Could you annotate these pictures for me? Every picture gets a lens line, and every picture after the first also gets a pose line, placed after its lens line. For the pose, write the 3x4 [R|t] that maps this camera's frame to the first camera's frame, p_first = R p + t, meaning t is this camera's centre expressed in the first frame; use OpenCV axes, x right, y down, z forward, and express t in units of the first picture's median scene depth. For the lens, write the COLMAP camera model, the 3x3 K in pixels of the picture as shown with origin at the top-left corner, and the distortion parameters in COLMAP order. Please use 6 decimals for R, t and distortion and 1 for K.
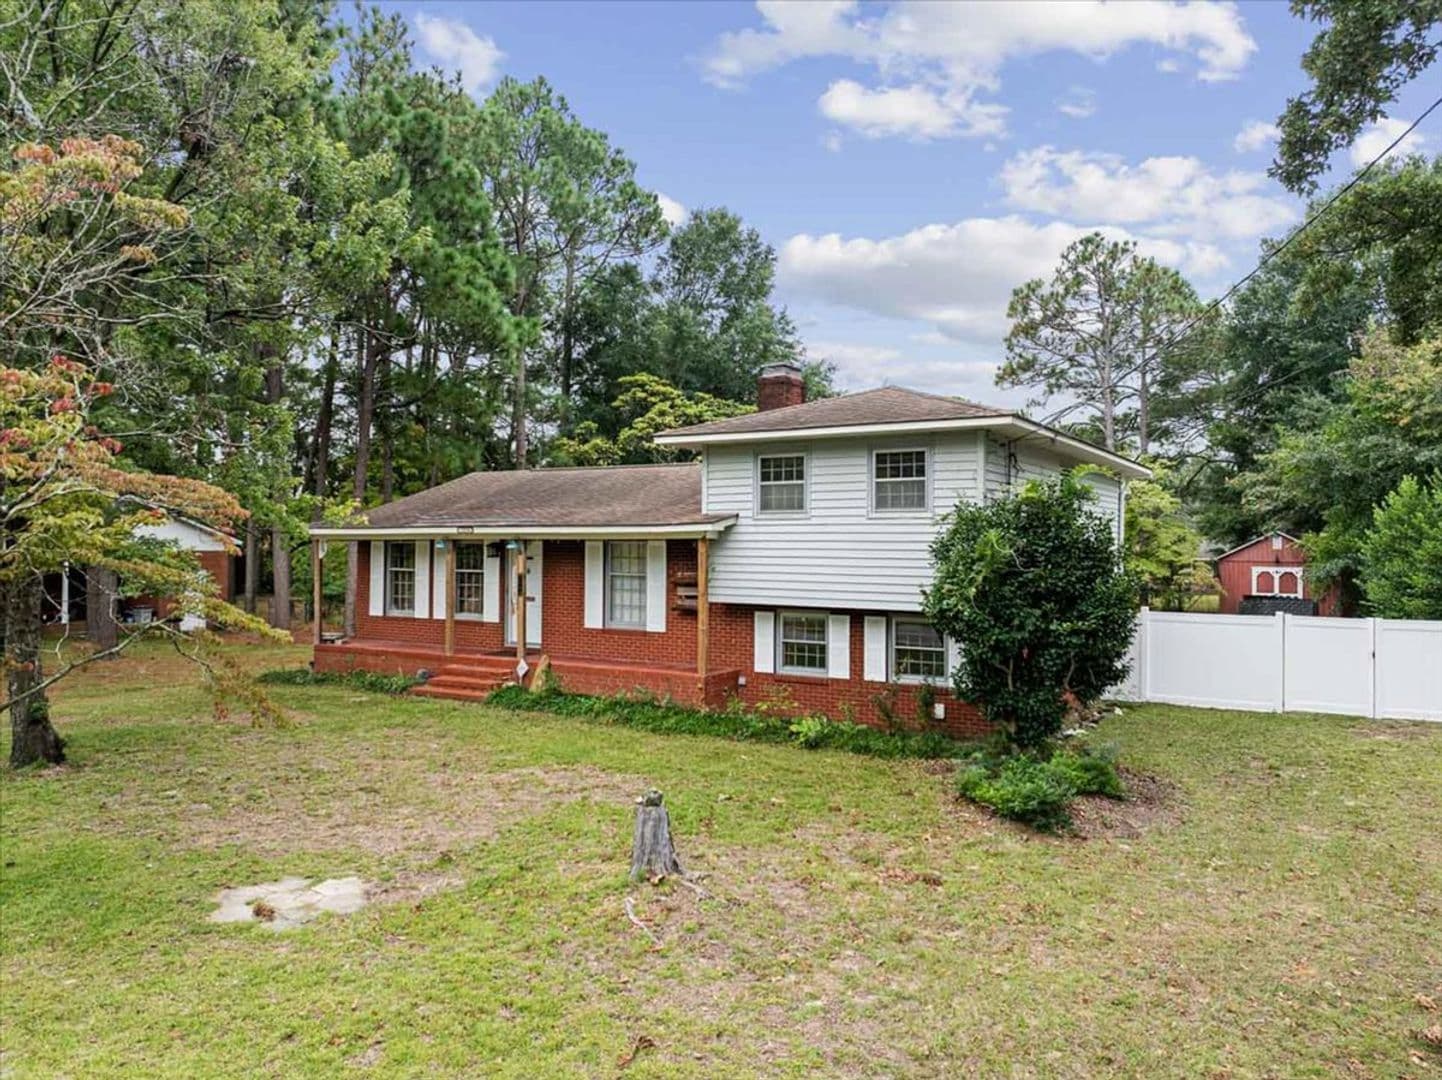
lens RADIAL K [[1000.6, 0, 722.2], [0, 1000.6, 565.8], [0, 0, 1]] dist [-0.040665, -0.005983]
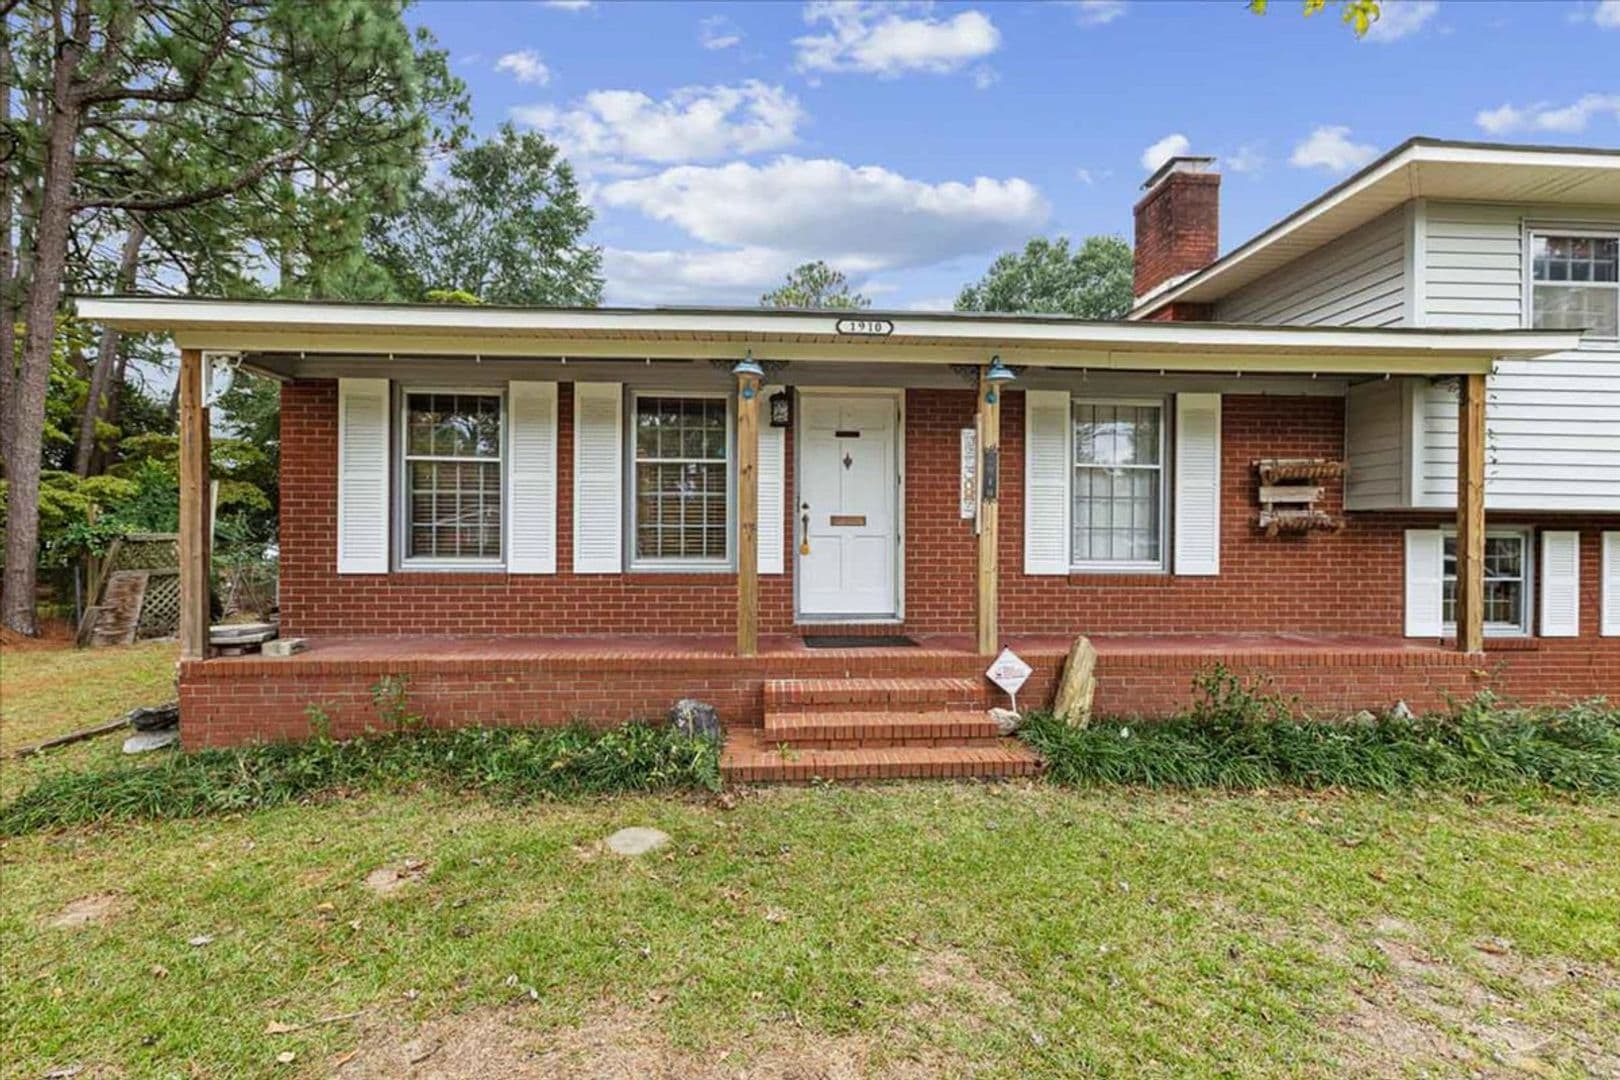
lens RADIAL K [[729.5, 0, 802.5], [0, 729.5, 538.2], [0, 0, 1]] dist [-0.003209, 0.000093]
pose [[0.820628, 0.000147, 0.571463, -0.452036], [0.006547, 0.999932, -0.009658, 0.049377], [-0.571425, 0.011667, 0.820571, 0.812336]]
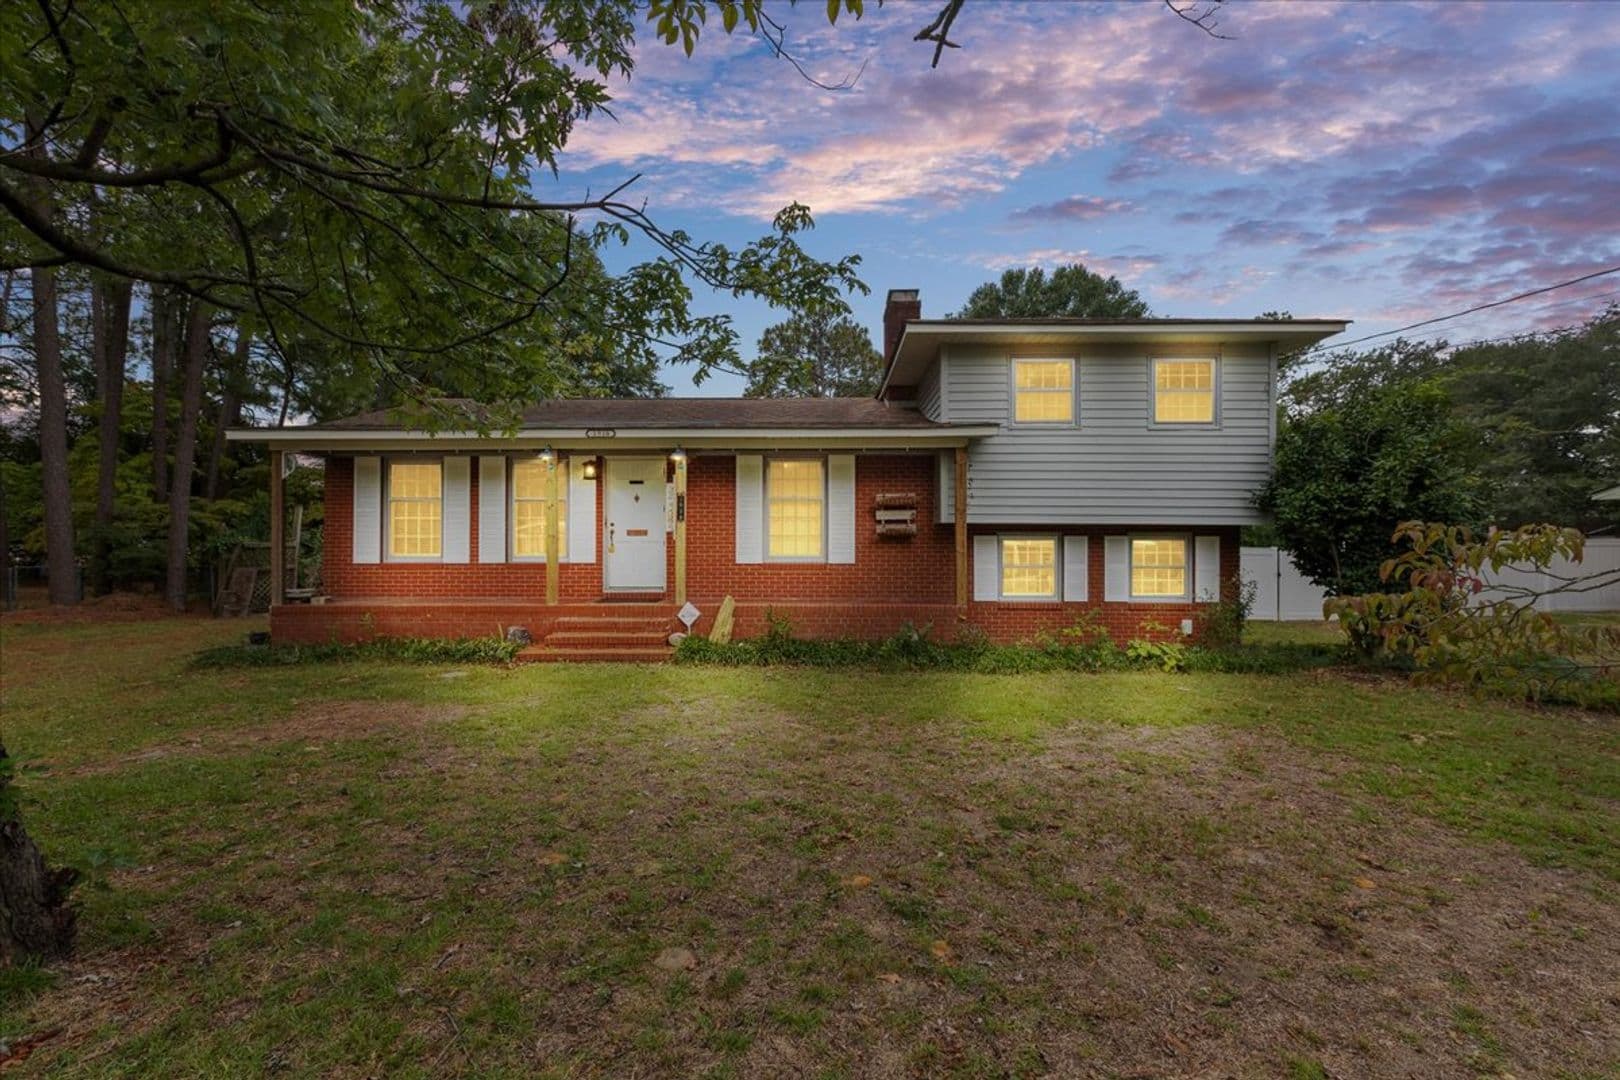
lens RADIAL K [[726.4, 0, 805.5], [0, 726.4, 535.8], [0, 0, 1]] dist [-0.001913, 0.000355]
pose [[0.866431, 0.001420, 0.499294, -0.409433], [0.011492, 0.999674, -0.022786, 0.056142], [-0.499164, 0.025480, 0.866133, 0.473478]]
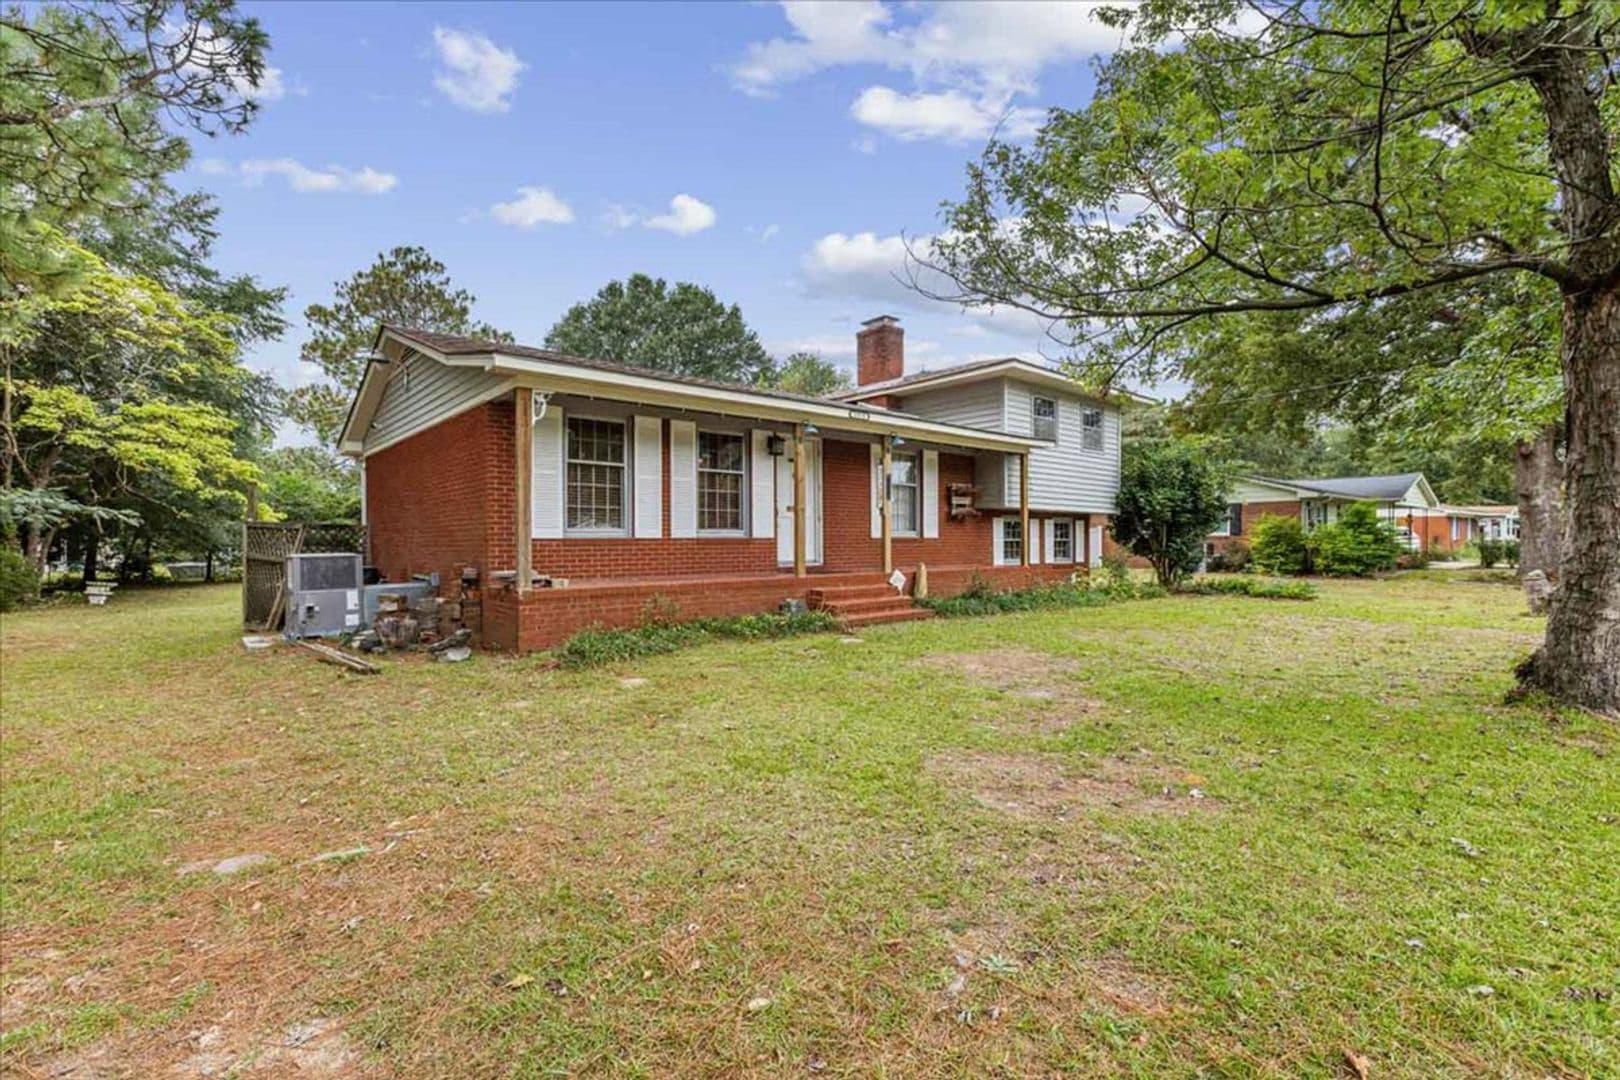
lens RADIAL K [[729.5, 0, 802.5], [0, 729.5, 538.2], [0, 0, 1]] dist [-0.003209, 0.000093]
pose [[0.313886, -0.002187, 0.949458, -0.858389], [0.018039, 0.999831, -0.003661, 0.066600], [-0.949289, 0.018276, 0.313872, 0.890417]]
